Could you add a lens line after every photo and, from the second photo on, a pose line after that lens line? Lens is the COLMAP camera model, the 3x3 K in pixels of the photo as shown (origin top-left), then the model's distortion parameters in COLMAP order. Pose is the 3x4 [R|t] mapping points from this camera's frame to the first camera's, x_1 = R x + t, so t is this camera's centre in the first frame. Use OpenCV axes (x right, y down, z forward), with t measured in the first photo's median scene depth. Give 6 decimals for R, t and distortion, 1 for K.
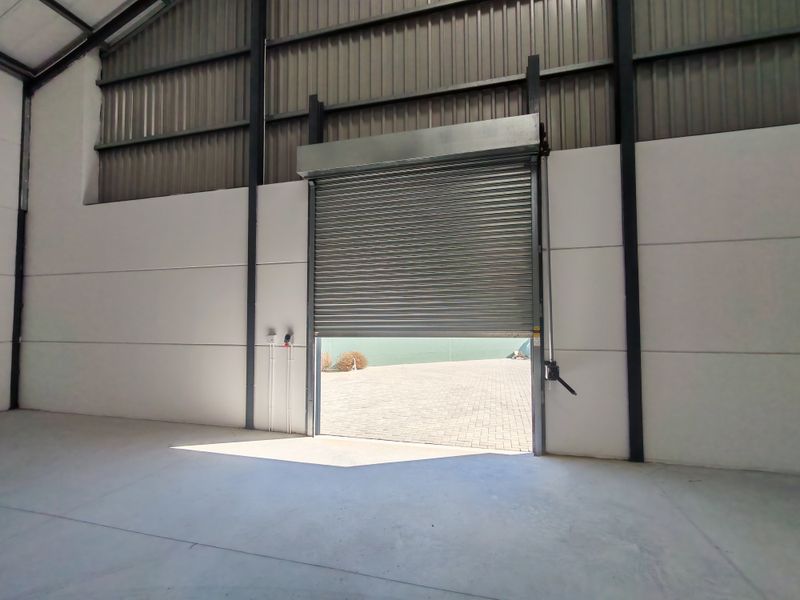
lens RADIAL K [[348.3, 0, 394.5], [0, 348.3, 303.4], [0, 0, 1]] dist [-0.000449, -0.000737]
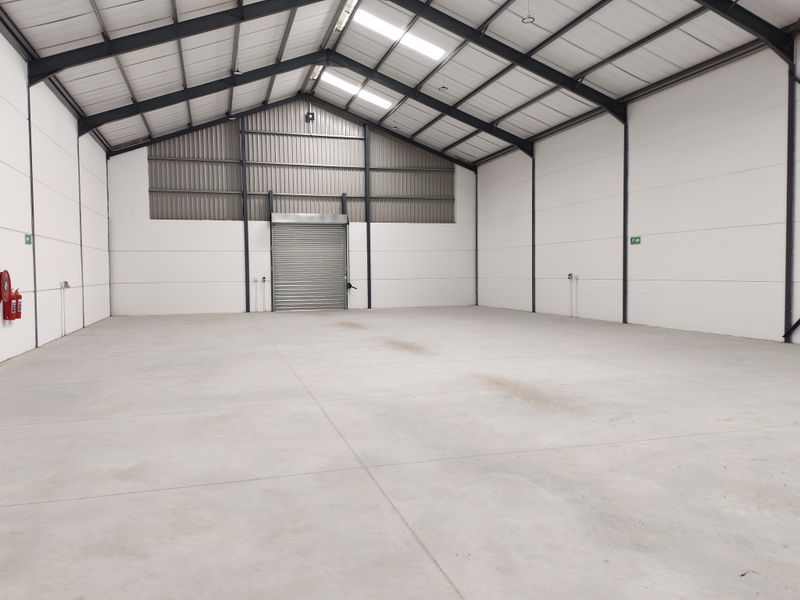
lens RADIAL K [[571.9, 0, 394.8], [0, 571.9, 295.1], [0, 0, 1]] dist [0.090803, -0.103143]
pose [[0.845785, -0.030149, 0.532671, -2.172472], [-0.007674, 0.997611, 0.068649, -0.112465], [-0.533469, -0.062150, 0.843533, -3.996730]]
